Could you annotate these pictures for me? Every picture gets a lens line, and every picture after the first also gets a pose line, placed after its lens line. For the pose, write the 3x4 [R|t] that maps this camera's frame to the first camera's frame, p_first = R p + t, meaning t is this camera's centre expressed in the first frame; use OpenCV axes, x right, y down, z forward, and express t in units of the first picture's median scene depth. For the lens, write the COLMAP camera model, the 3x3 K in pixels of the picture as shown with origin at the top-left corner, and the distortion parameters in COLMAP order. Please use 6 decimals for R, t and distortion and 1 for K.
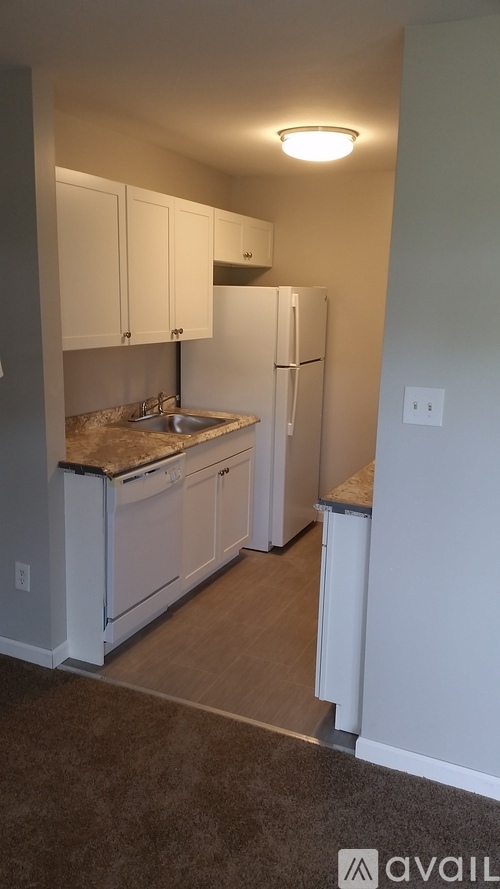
lens RADIAL K [[715.3, 0, 250.0], [0, 715.3, 444.5], [0, 0, 1]] dist [0.160381, -0.295085]
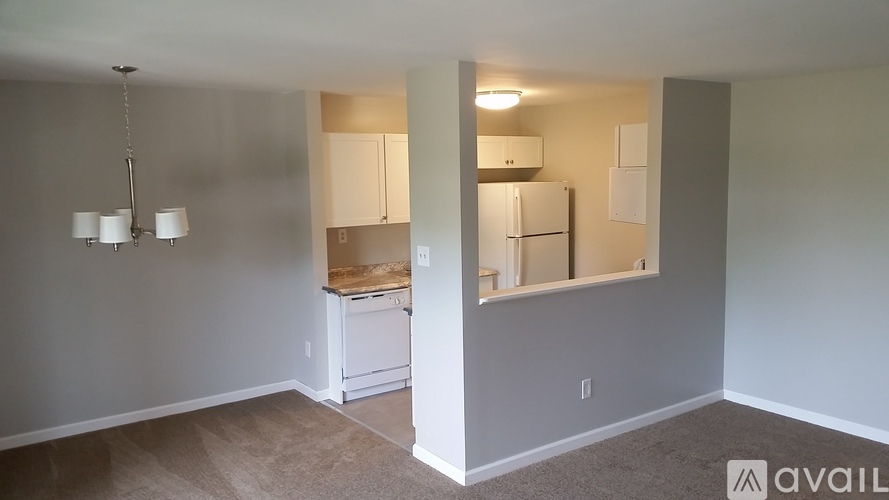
lens RADIAL K [[715.3, 0, 448.1], [0, 715.3, 247.7], [0, 0, 1]] dist [0.160381, -0.295085]
pose [[0.873895, 0.013181, -0.485935, 0.858031], [-0.061898, 0.994513, -0.084339, 0.056836], [0.482157, 0.103782, 0.869916, -0.432612]]
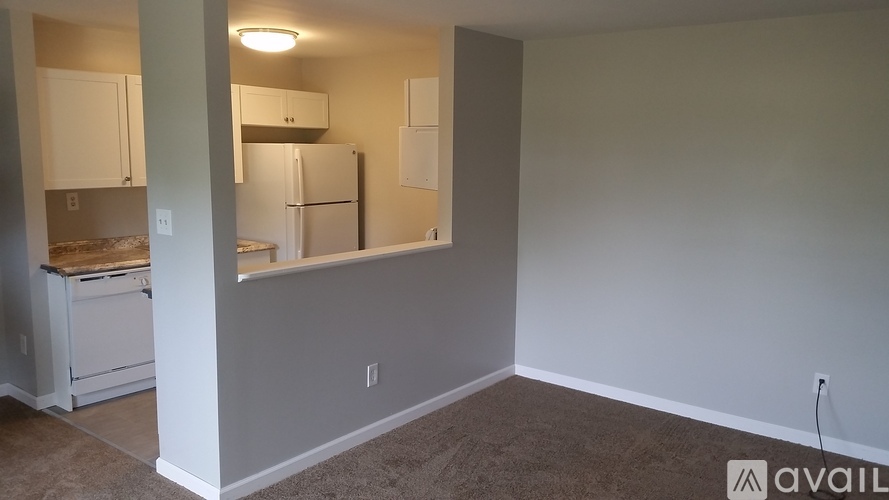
lens RADIAL K [[715.3, 0, 448.1], [0, 715.3, 247.7], [0, 0, 1]] dist [0.160381, -0.295085]
pose [[0.973237, 0.018596, -0.229051, 0.815993], [-0.035214, 0.997017, -0.068679, 0.058109], [0.227090, 0.074906, 0.970989, -0.226344]]
